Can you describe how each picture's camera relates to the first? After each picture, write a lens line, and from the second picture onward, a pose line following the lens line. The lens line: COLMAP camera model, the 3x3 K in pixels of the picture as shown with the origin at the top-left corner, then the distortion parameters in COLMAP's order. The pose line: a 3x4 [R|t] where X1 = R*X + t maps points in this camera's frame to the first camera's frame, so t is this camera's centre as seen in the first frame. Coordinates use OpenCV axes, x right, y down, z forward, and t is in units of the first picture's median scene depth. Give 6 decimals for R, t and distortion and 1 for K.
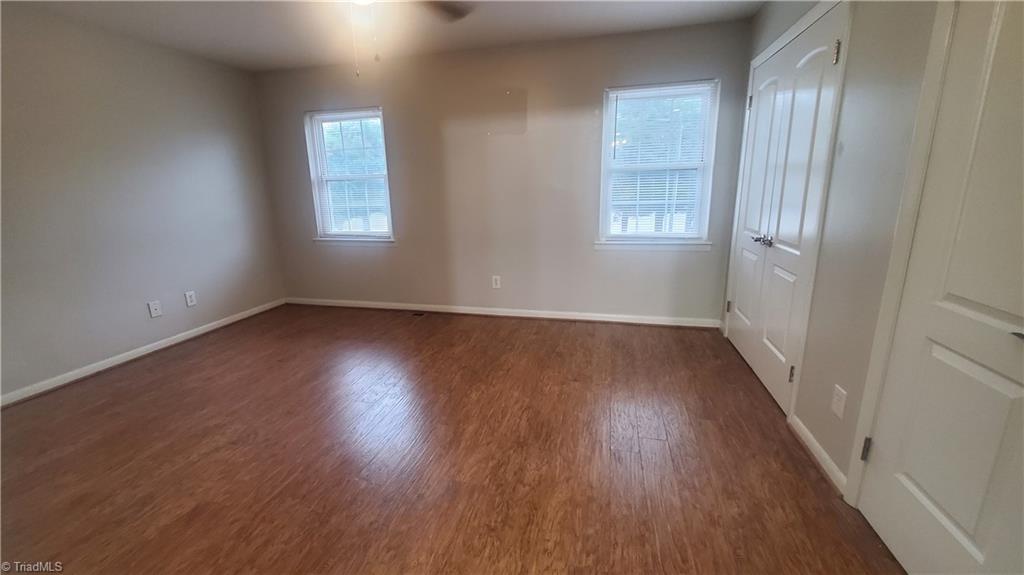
lens RADIAL K [[409.7, 0, 511.9], [0, 409.7, 285.2], [0, 0, 1]] dist [0.000528, -0.000383]
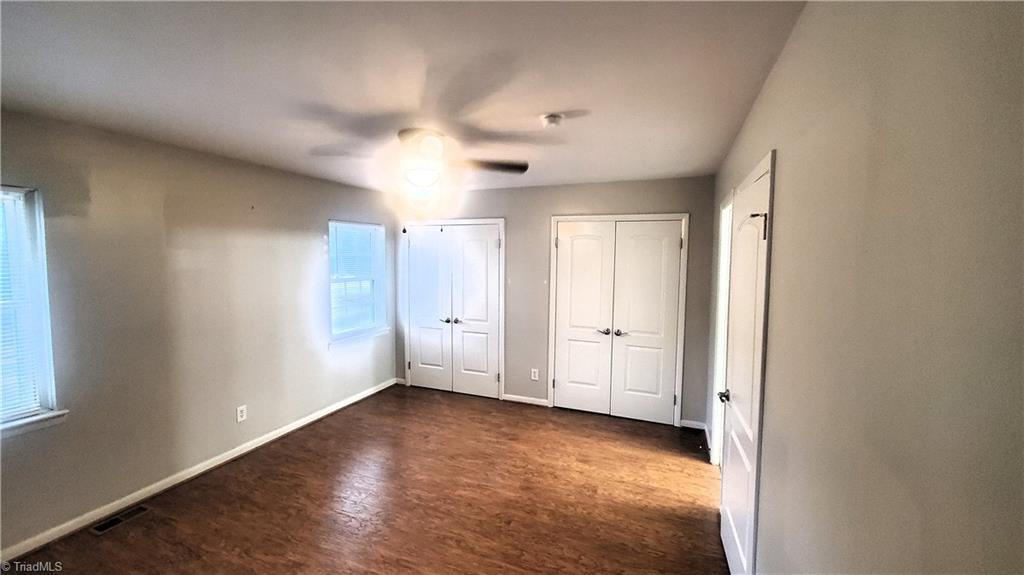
lens RADIAL K [[409.7, 0, 506.7], [0, 409.7, 287.4], [0, 0, 1]] dist [0.000528, -0.000383]
pose [[0.126307, -0.053732, 0.990535, -1.137033], [0.218210, 0.975579, 0.025096, -0.234353], [-0.967694, 0.212975, 0.134947, 0.429995]]
